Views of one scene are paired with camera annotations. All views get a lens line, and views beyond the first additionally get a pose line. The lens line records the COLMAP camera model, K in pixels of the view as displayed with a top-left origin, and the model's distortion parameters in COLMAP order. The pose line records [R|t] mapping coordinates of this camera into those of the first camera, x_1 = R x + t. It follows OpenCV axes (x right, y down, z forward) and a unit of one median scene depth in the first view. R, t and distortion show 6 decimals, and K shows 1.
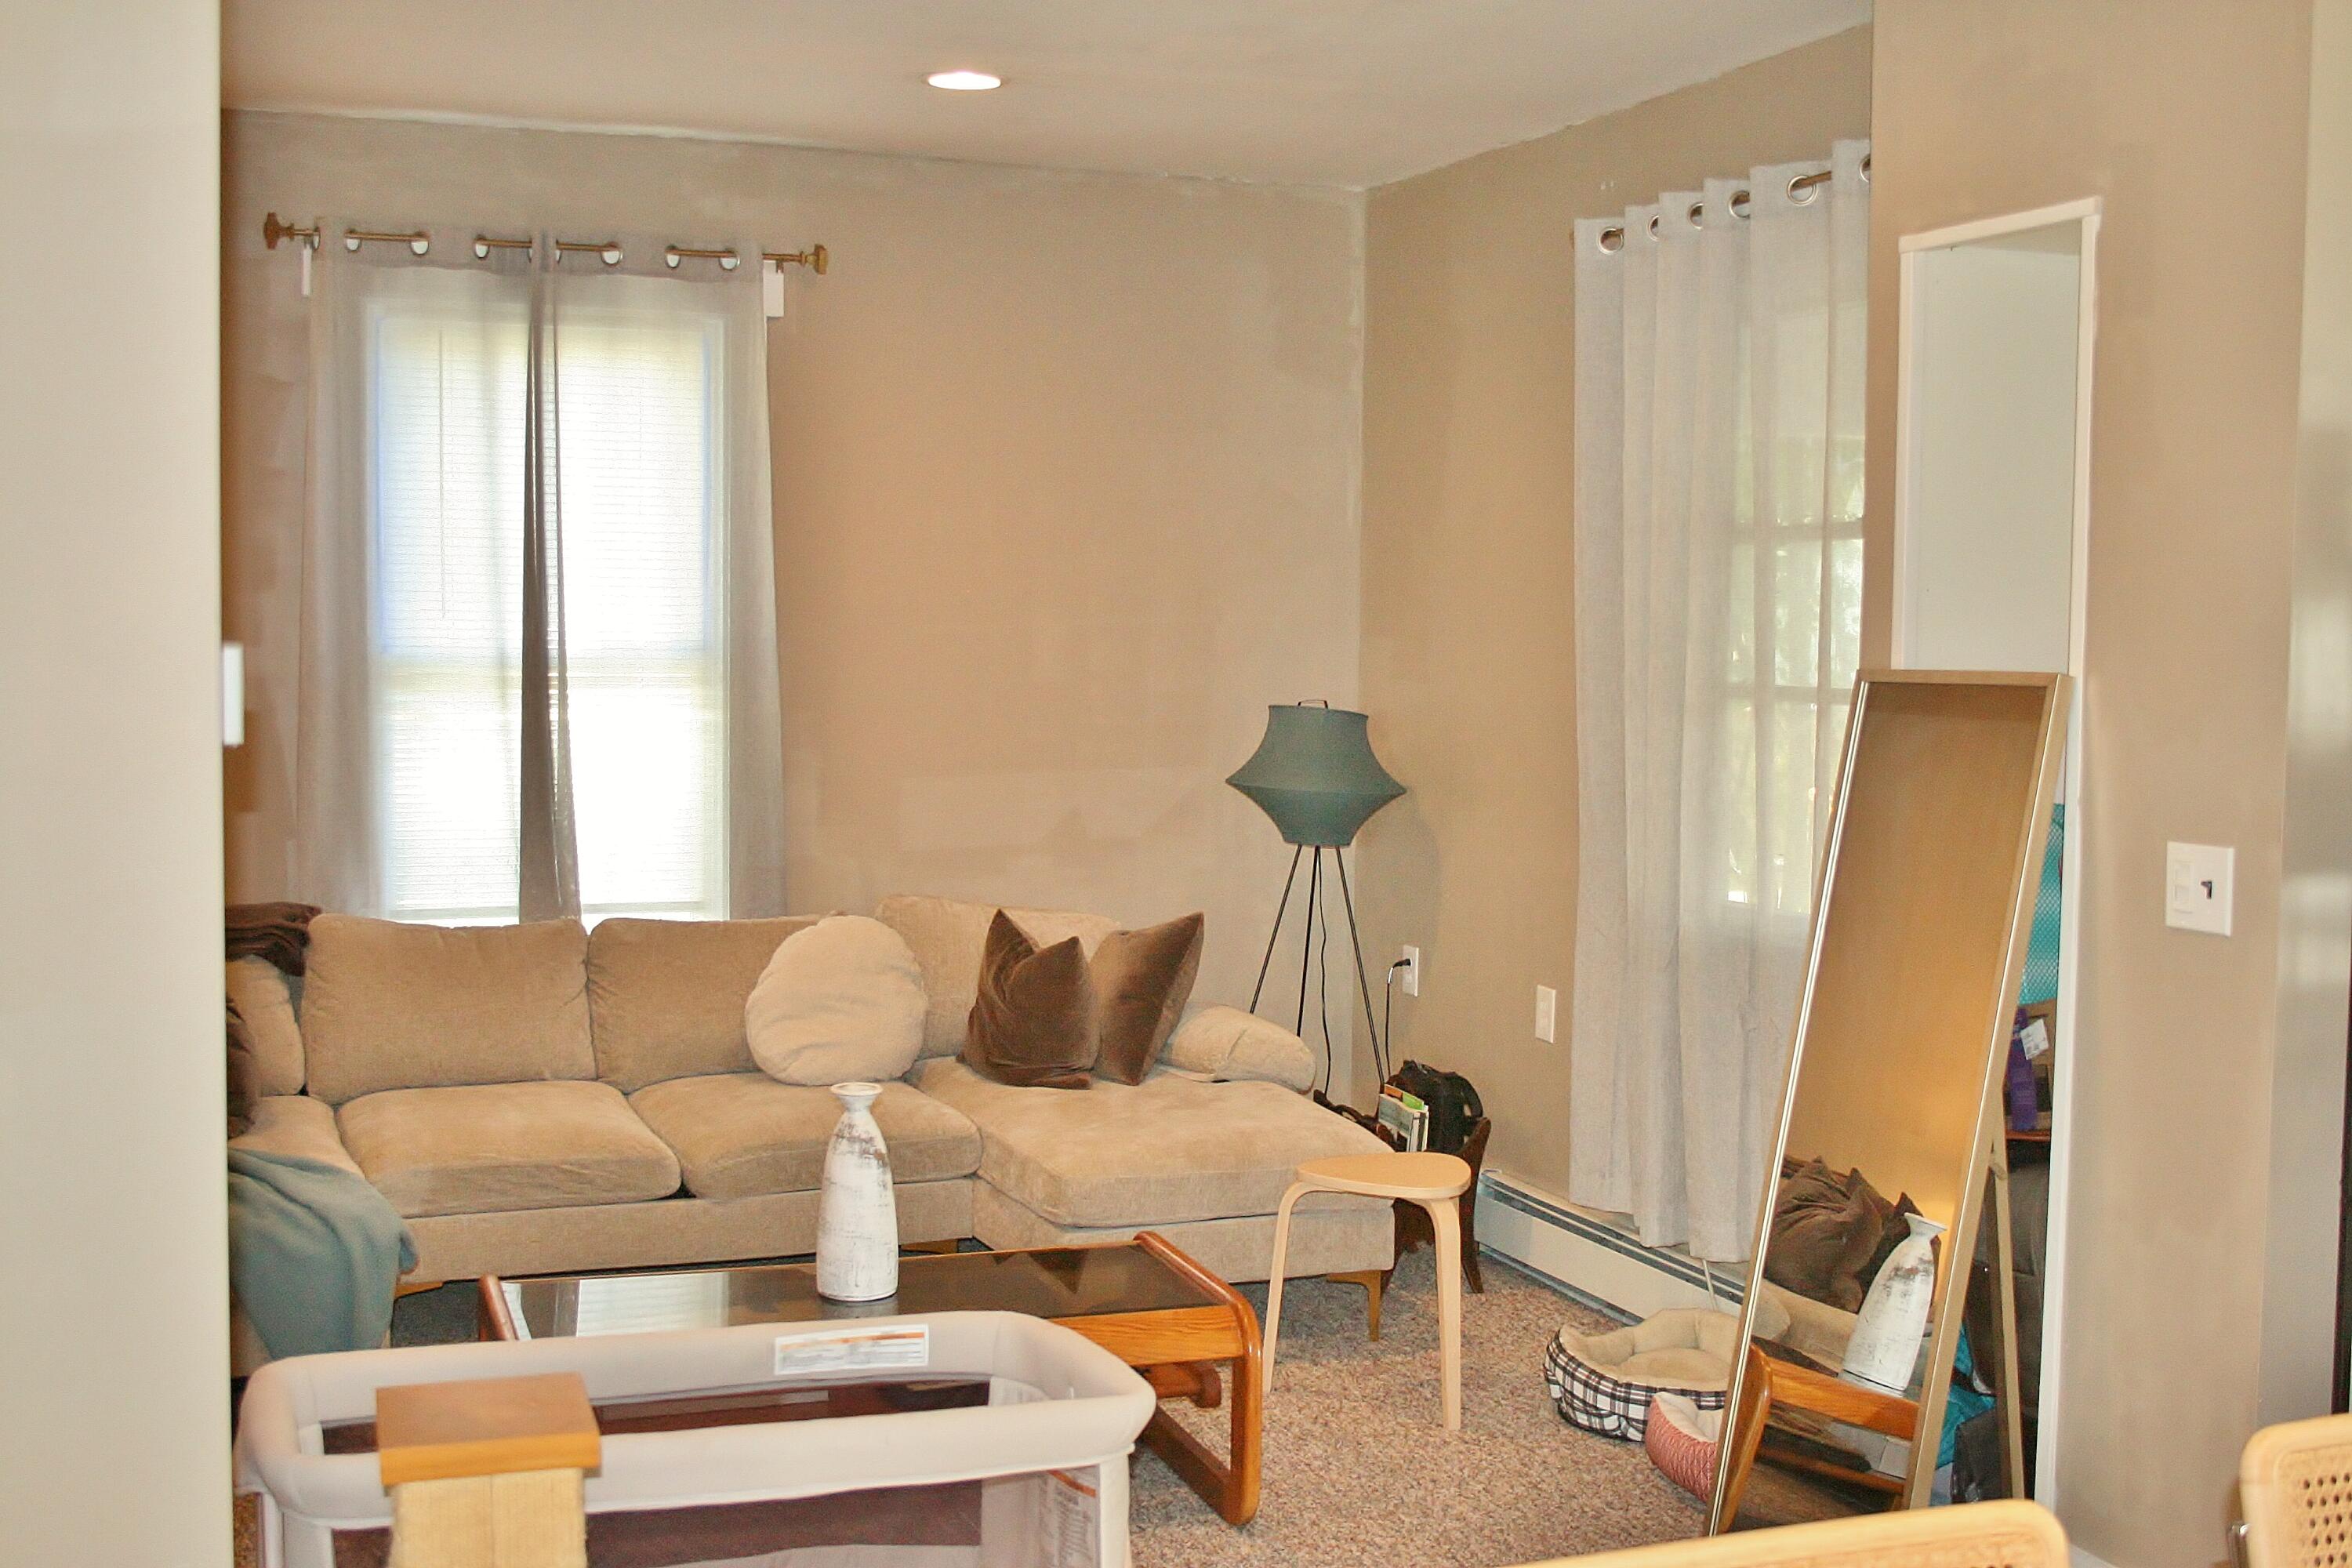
lens RADIAL K [[2562.7, 0, 1165.2], [0, 2562.7, 785.2], [0, 0, 1]] dist [-0.103582, 0.000000]
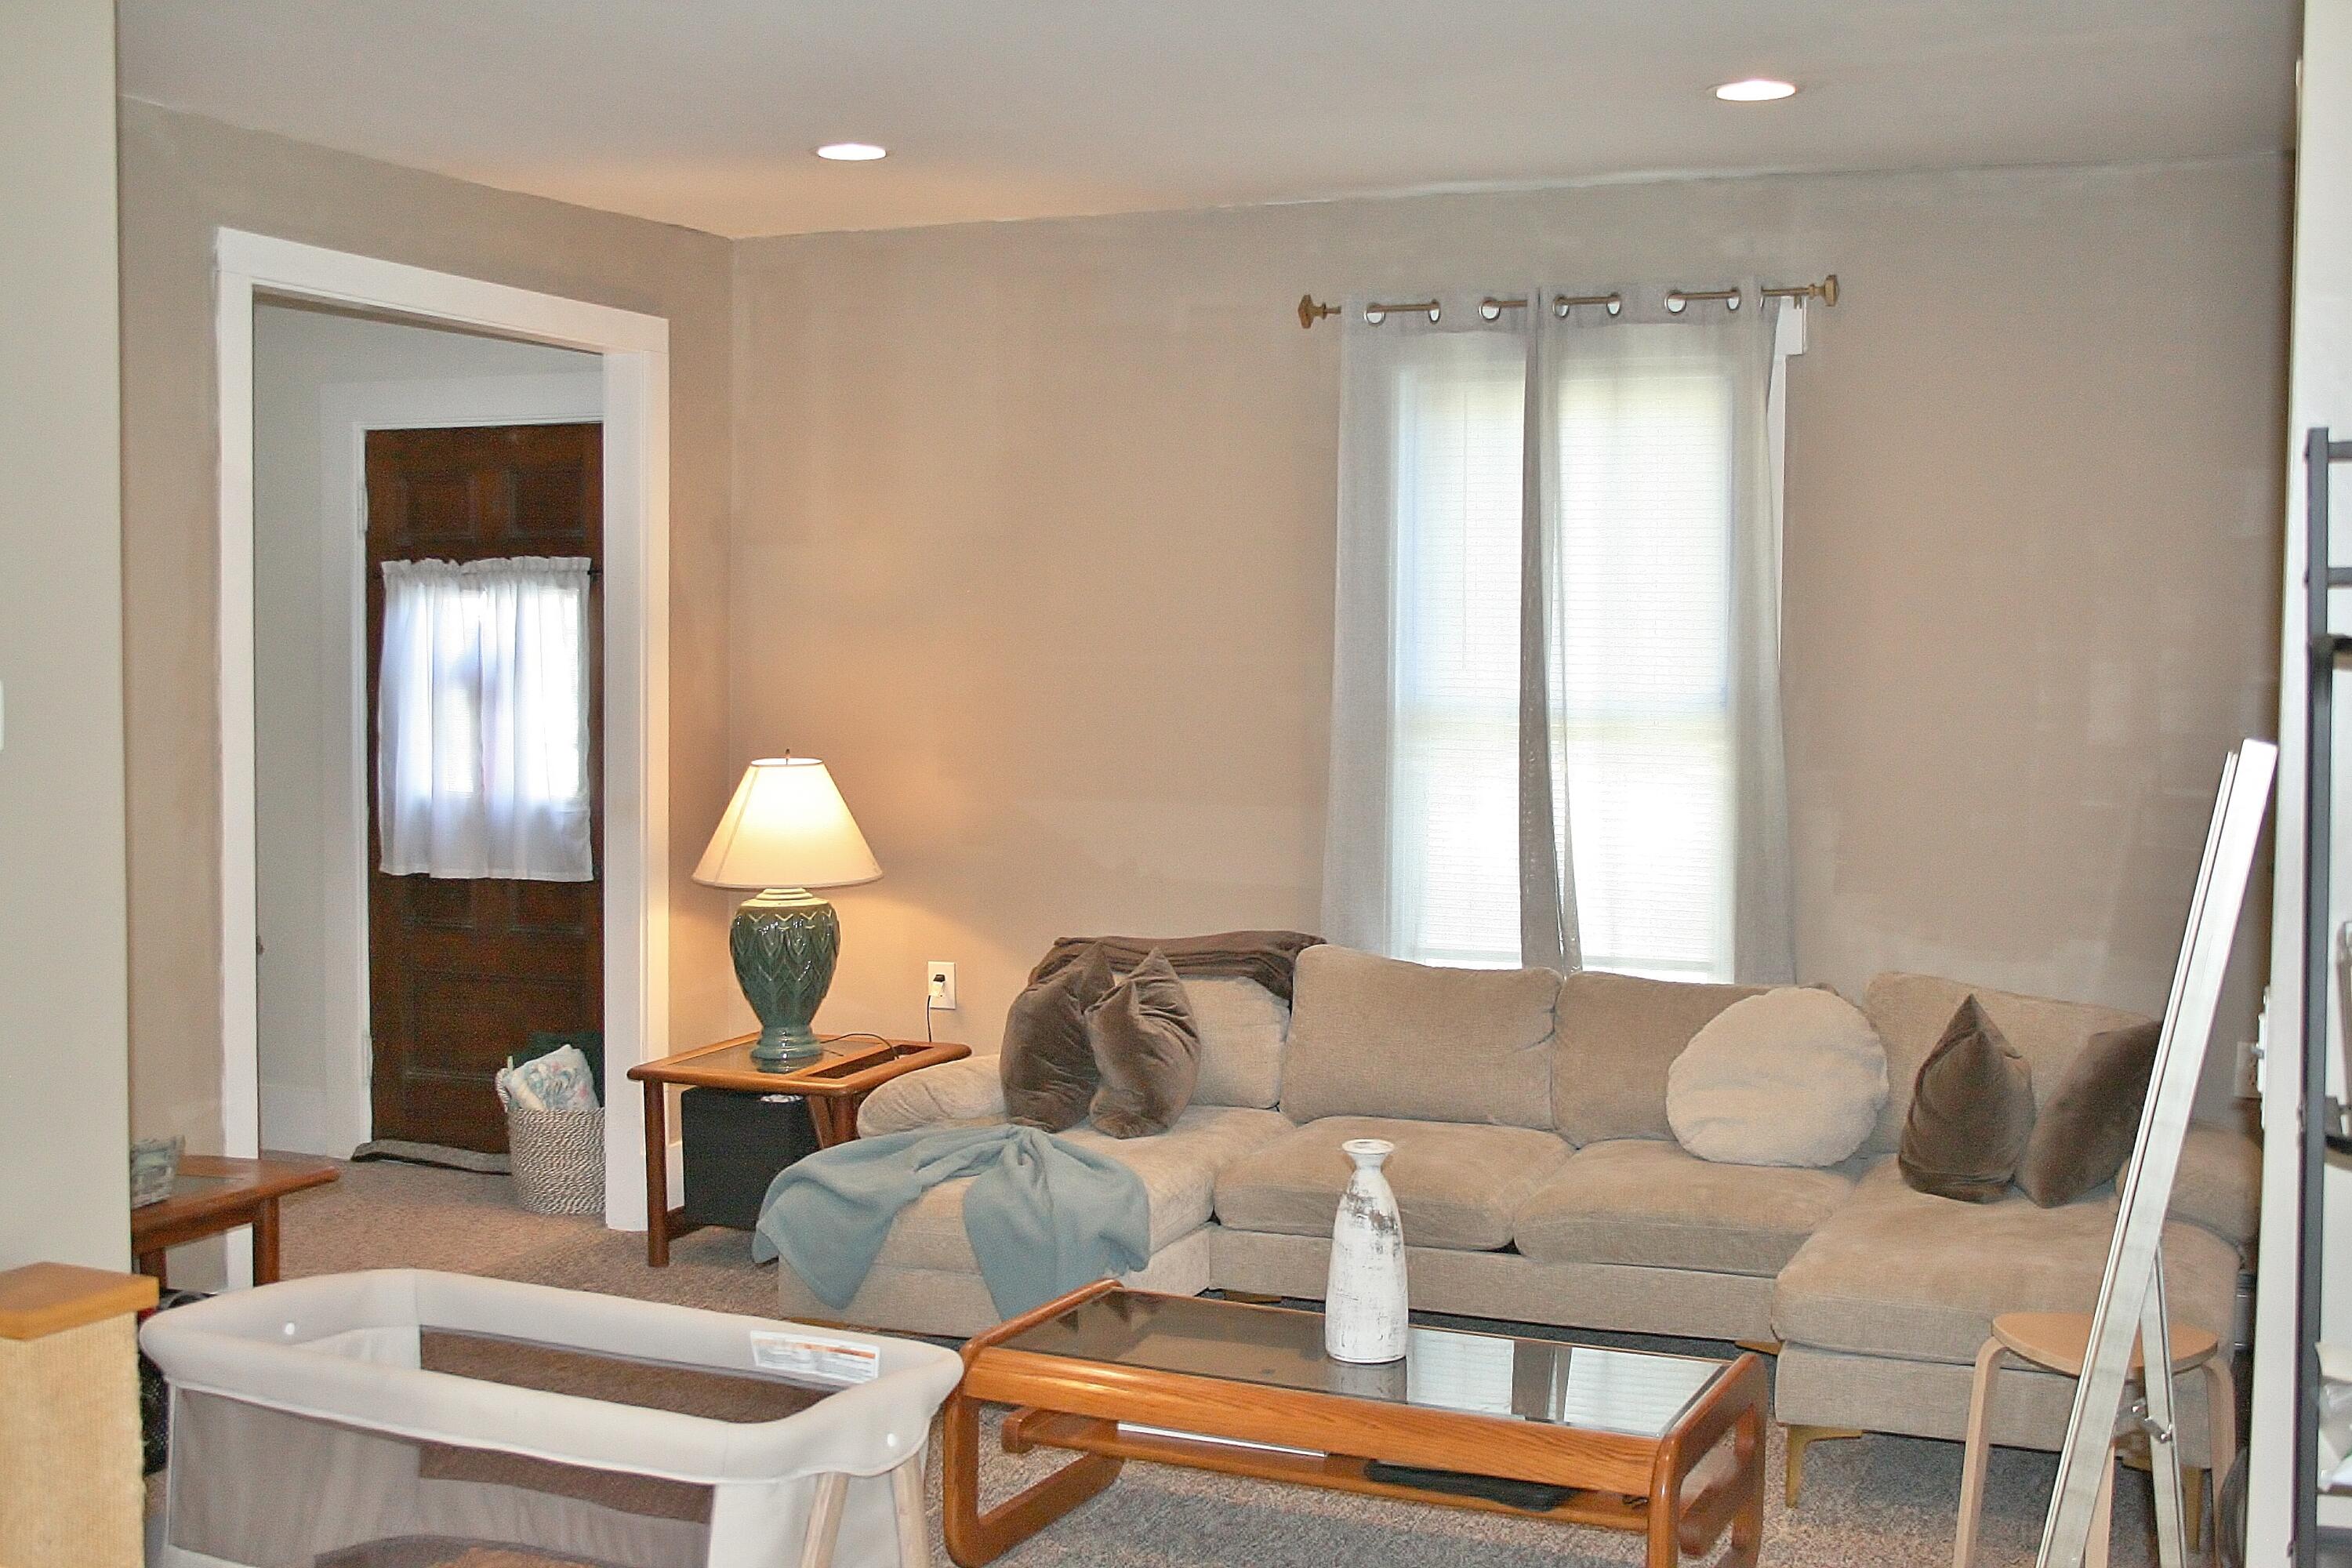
lens RADIAL K [[2562.7, 0, 1169.0], [0, 2562.7, 782.4], [0, 0, 1]] dist [-0.103582, 0.000000]
pose [[0.719919, 0.028123, -0.693488, 0.361215], [-0.044652, 0.998986, -0.005842, -0.008466], [0.692620, 0.035171, 0.720445, 0.169857]]
